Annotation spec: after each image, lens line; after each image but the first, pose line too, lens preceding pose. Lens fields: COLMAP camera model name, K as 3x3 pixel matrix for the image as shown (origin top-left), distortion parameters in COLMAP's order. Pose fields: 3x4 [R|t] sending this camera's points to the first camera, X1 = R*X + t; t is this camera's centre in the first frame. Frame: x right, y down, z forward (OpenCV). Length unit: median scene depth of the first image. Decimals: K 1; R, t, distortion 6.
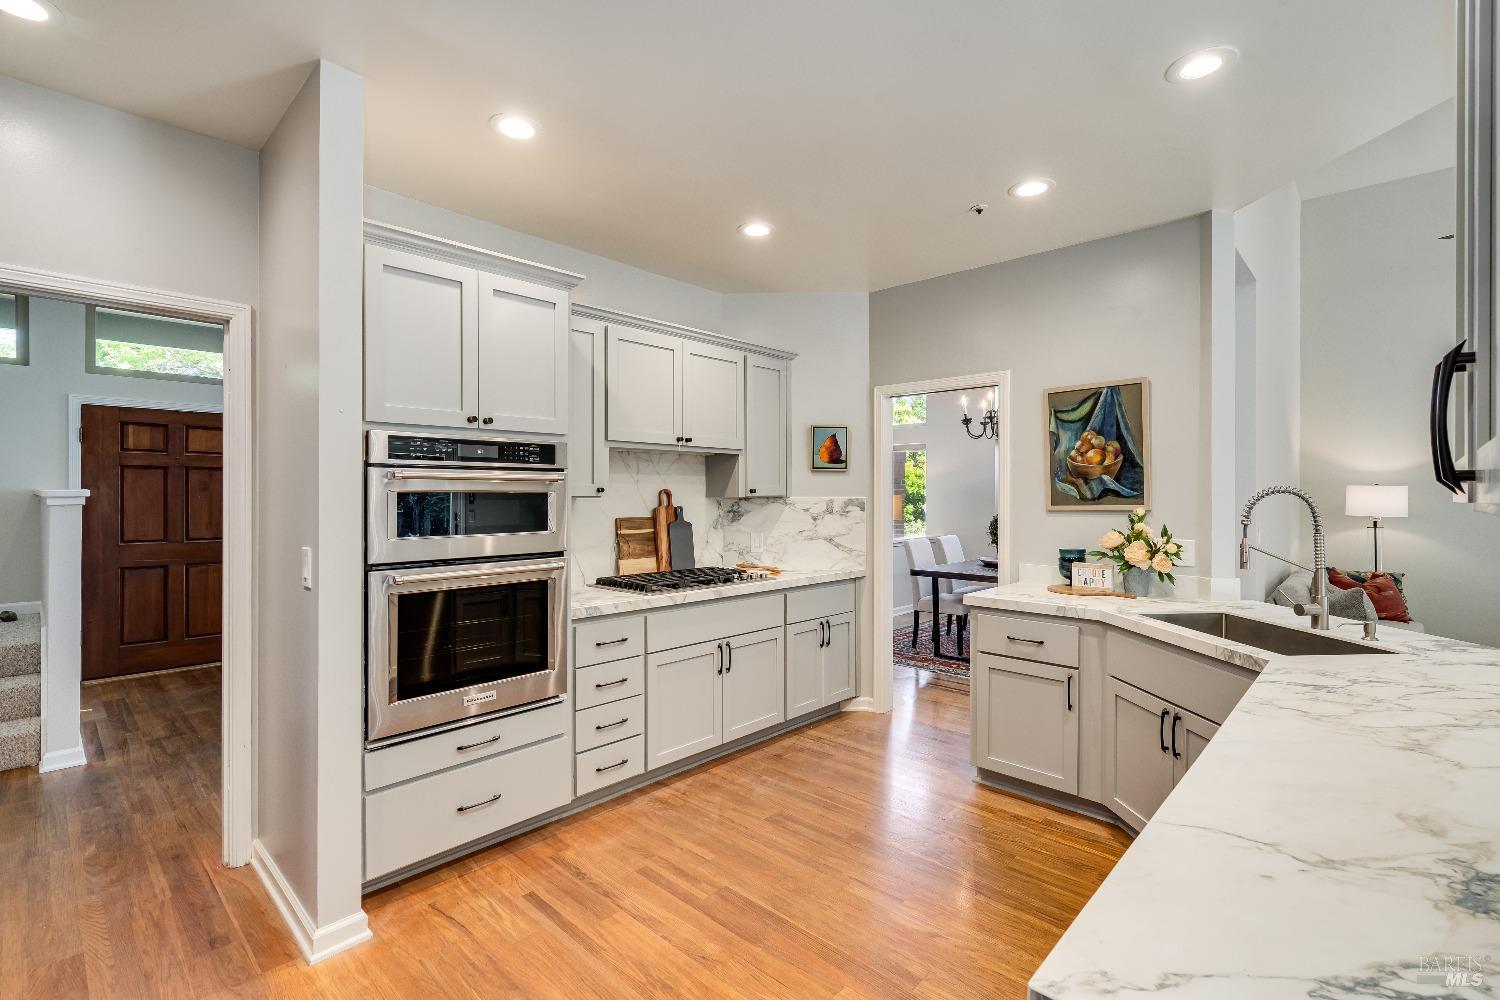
lens RADIAL K [[690.0, 0, 754.8], [0, 690.0, 493.0], [0, 0, 1]] dist [-0.000479, 0.000316]
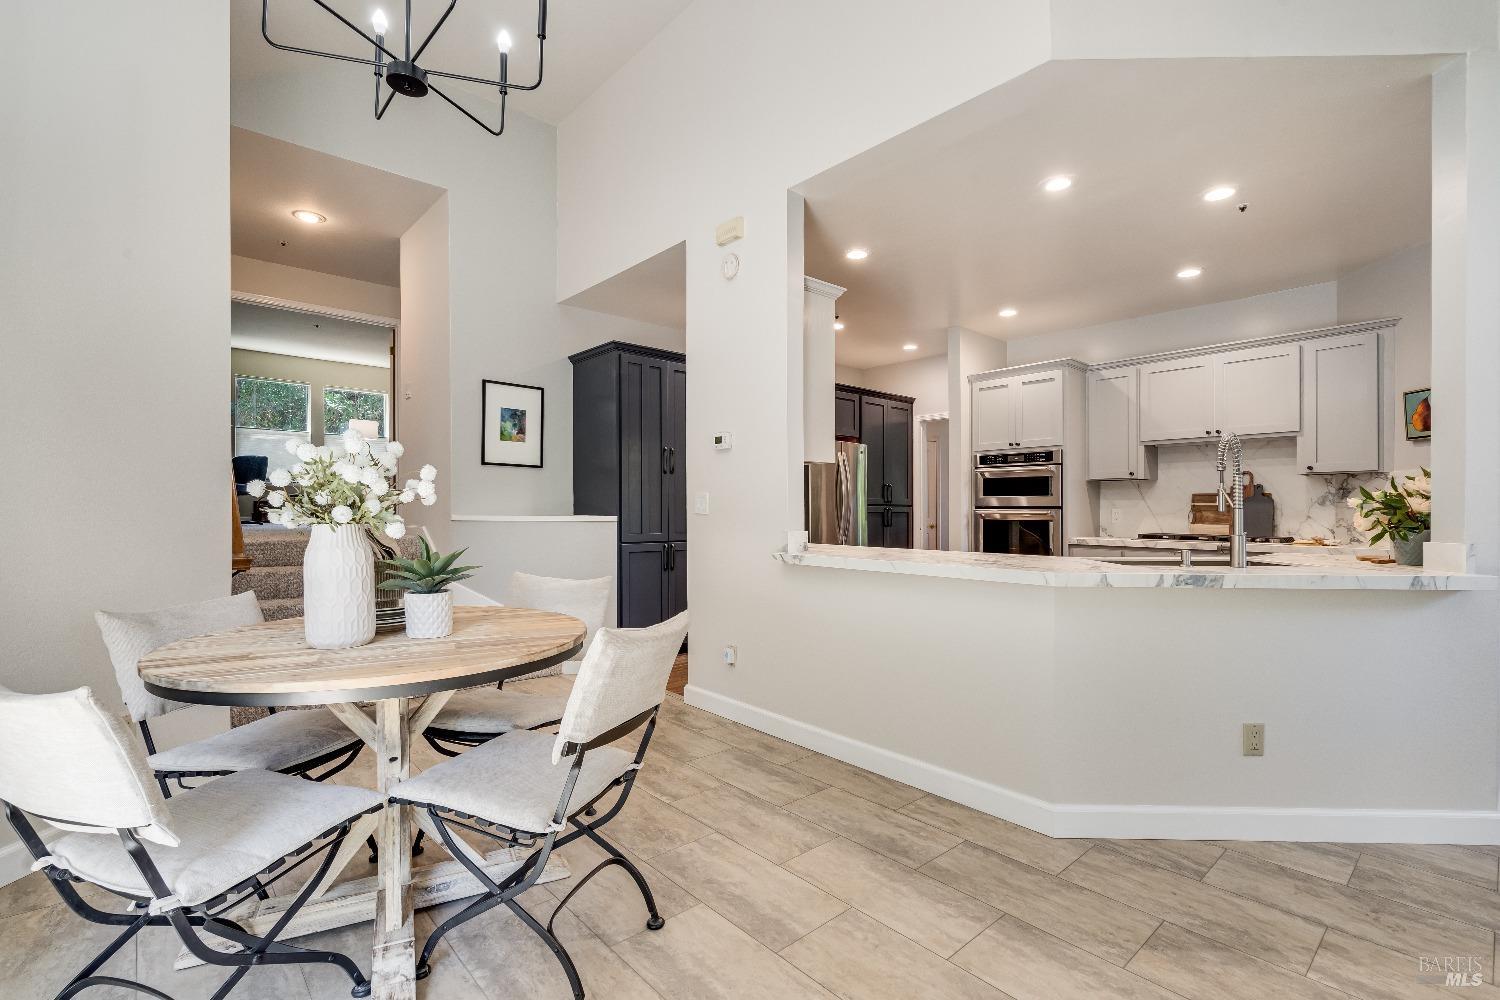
lens RADIAL K [[684.8, 0, 755.2], [0, 684.8, 515.6], [0, 0, 1]] dist [-0.002500, -0.000544]
pose [[-0.108839, 0.007347, -0.994032, 1.800686], [-0.004766, 0.999957, 0.007913, 0.105384], [0.994048, 0.005599, -0.108799, 0.394339]]
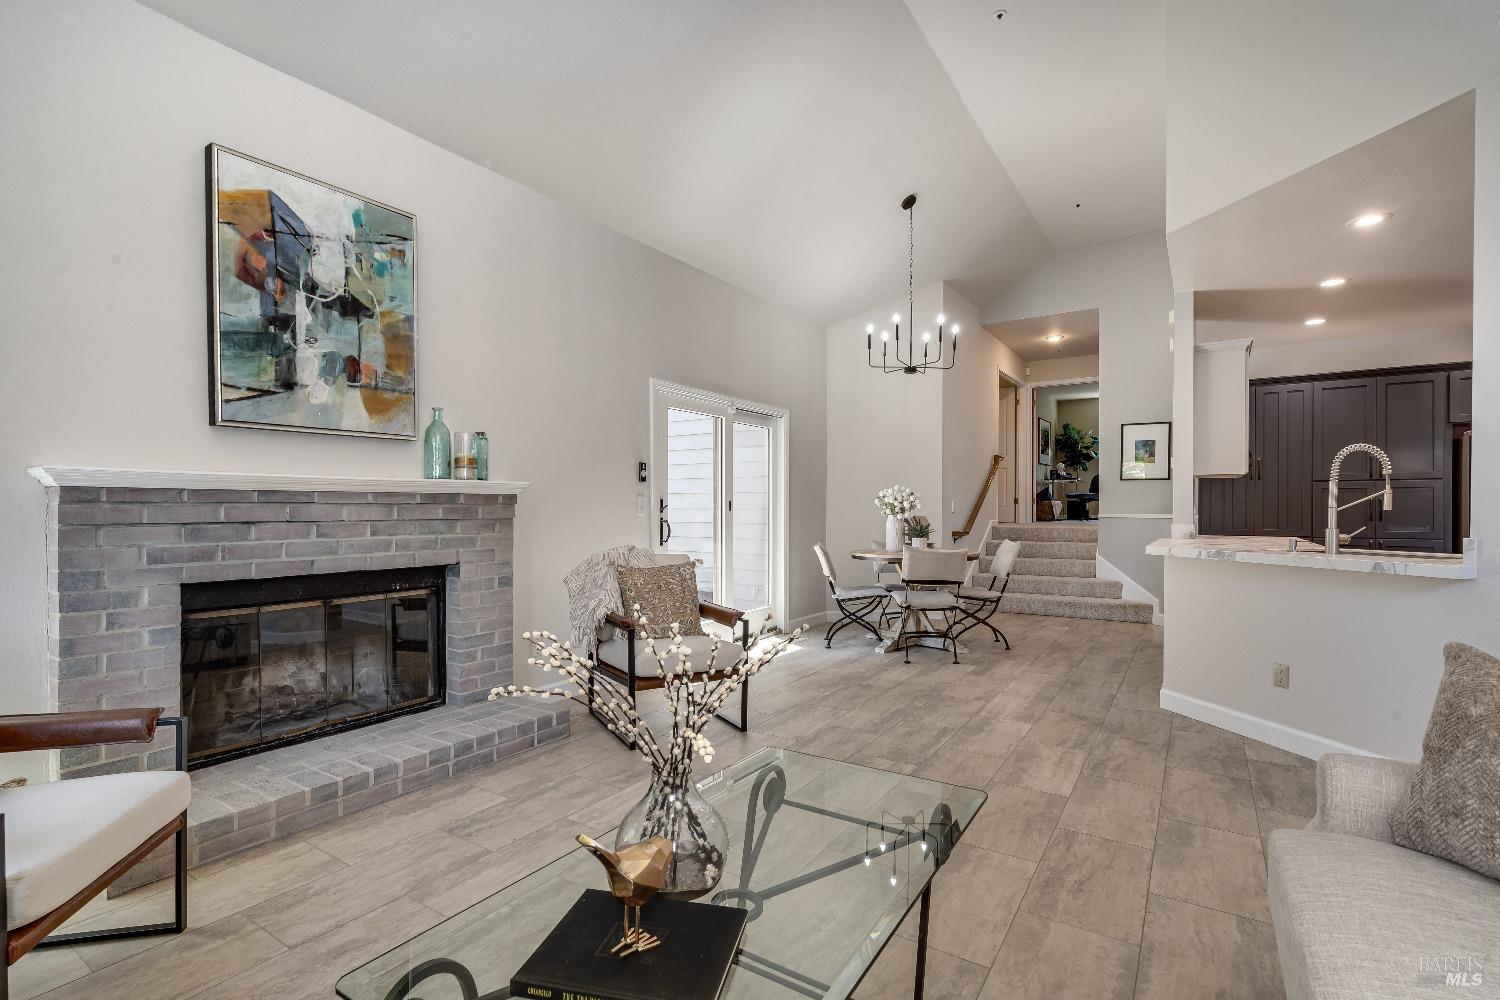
lens RADIAL K [[684.8, 0, 755.2], [0, 684.8, 515.6], [0, 0, 1]] dist [-0.002500, -0.000544]
pose [[-0.985996, 0.000675, -0.166765, 1.978990], [-0.001041, 0.999947, 0.010206, 0.102624], [0.166764, 0.010237, -0.985944, 1.958167]]
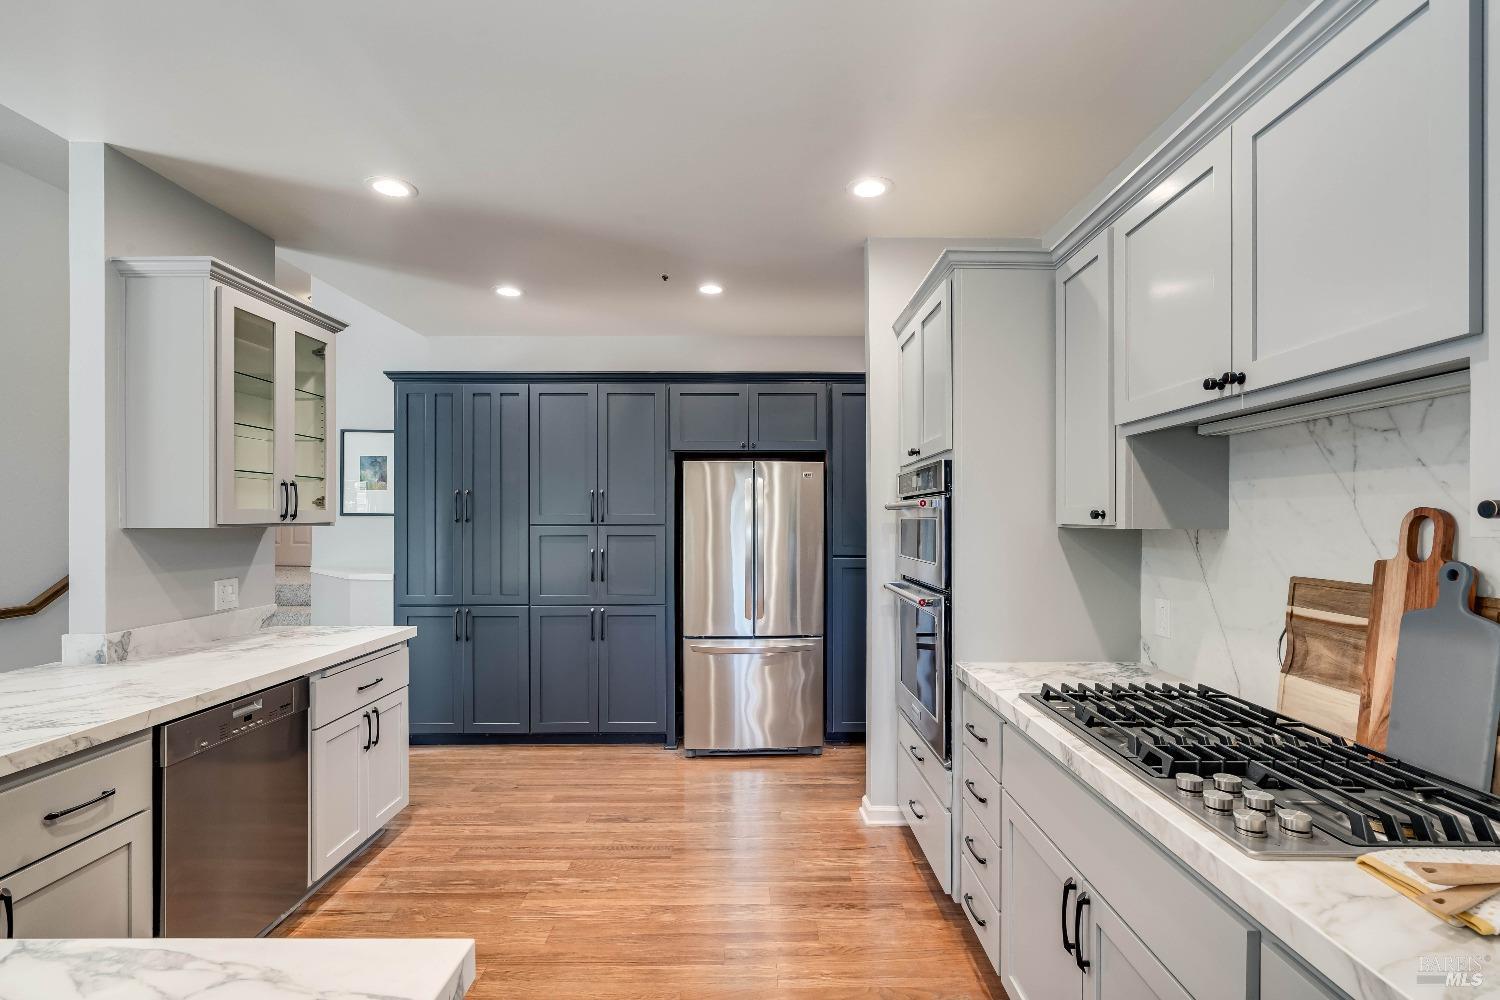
lens RADIAL K [[702.2, 0, 751.5], [0, 702.2, 526.7], [0, 0, 1]] dist [-0.000944, -0.000004]
pose [[-0.738433, 0.003693, -0.674317, 0.502180], [-0.000819, 0.999979, 0.006374, 0.003265], [0.674327, 0.005259, -0.738415, 1.569133]]
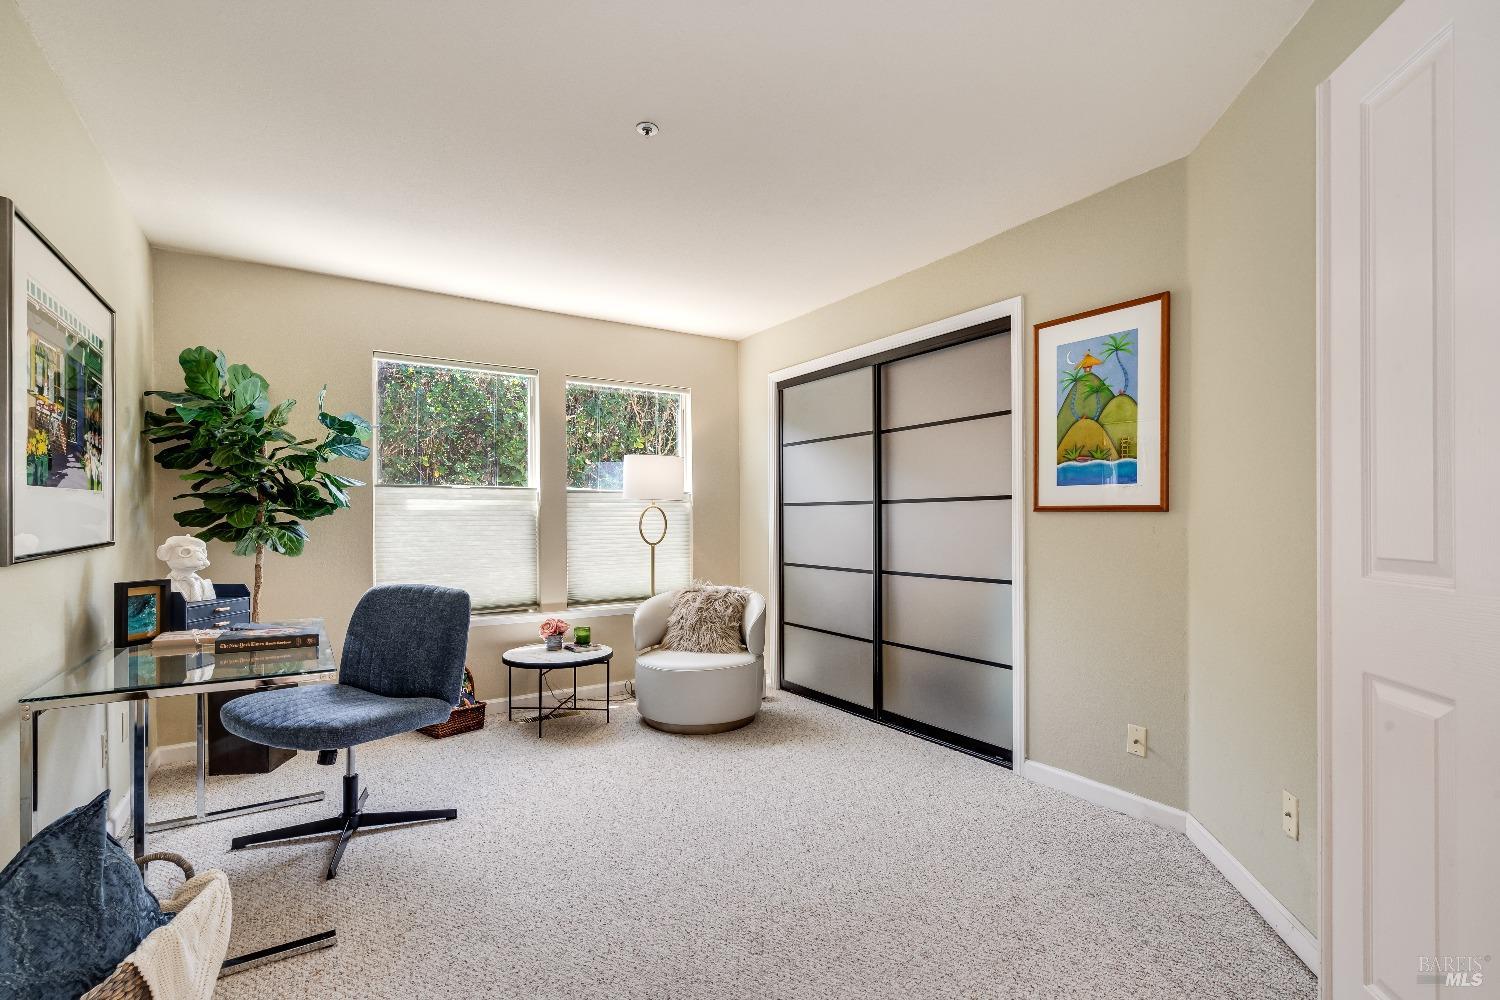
lens RADIAL K [[690.0, 0, 754.8], [0, 690.0, 493.0], [0, 0, 1]] dist [-0.000479, 0.000316]
pose [[-0.234496, -0.002491, -0.972114, -0.354515], [-0.002394, 0.999995, -0.001985, -0.307143], [0.972114, 0.001862, -0.234501, -1.676798]]
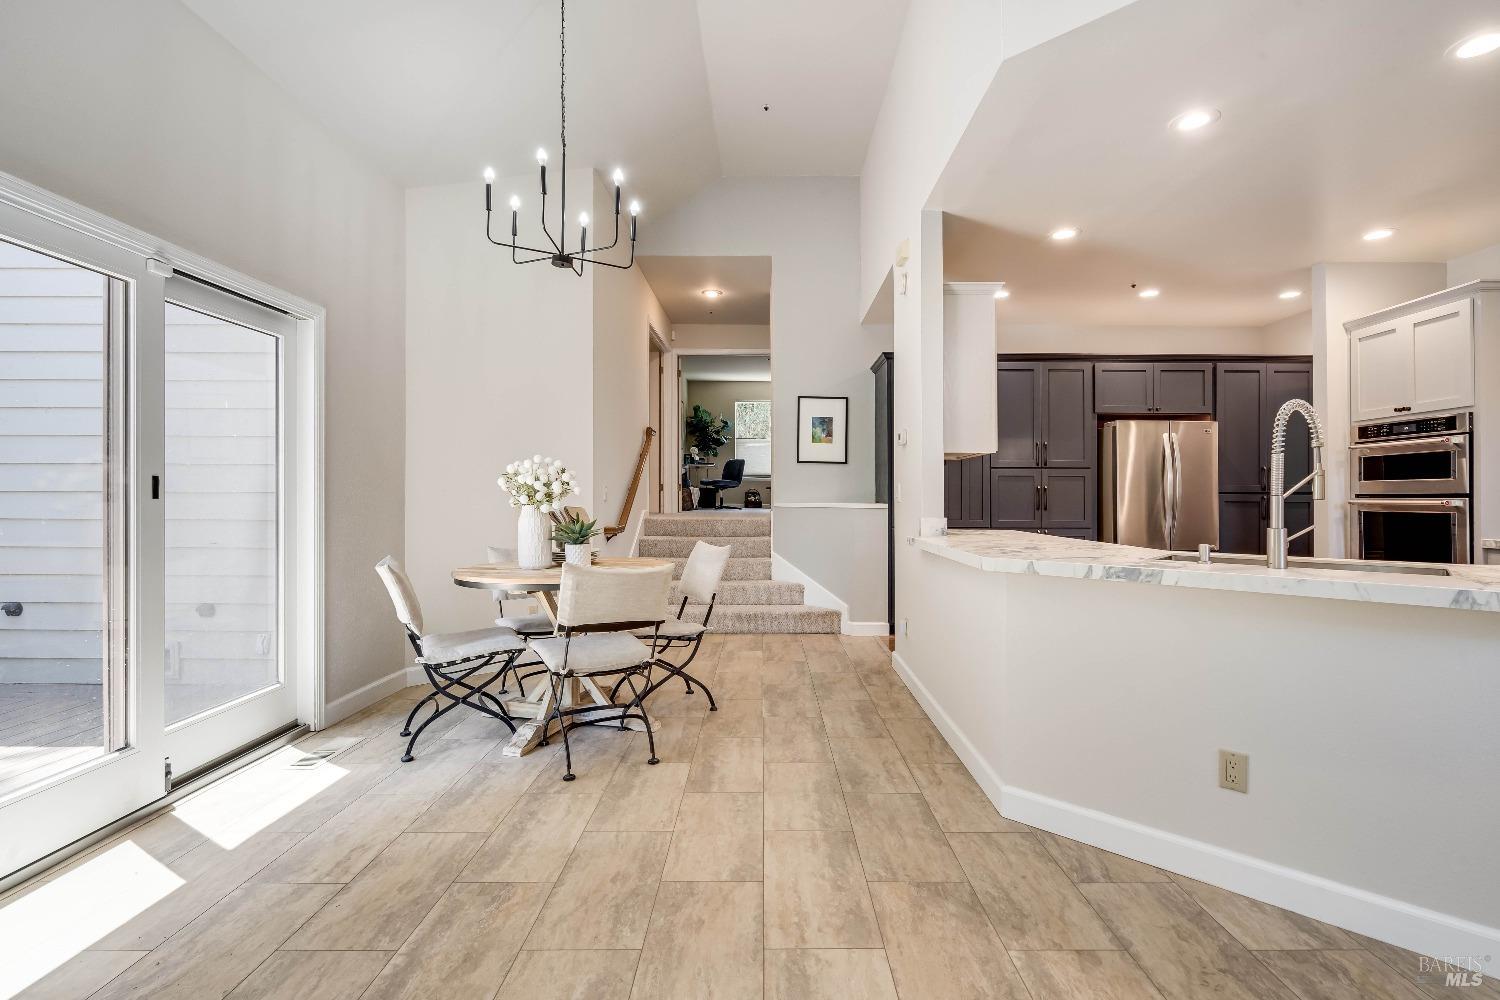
lens RADIAL K [[690.8, 0, 764.7], [0, 690.8, 503.5], [0, 0, 1]] dist [0.000137, 0.000109]
pose [[-0.736587, 0.002360, -0.676339, 1.735720], [-0.004962, 0.999948, 0.008892, 0.104897], [0.676325, 0.009906, -0.736537, 1.134219]]
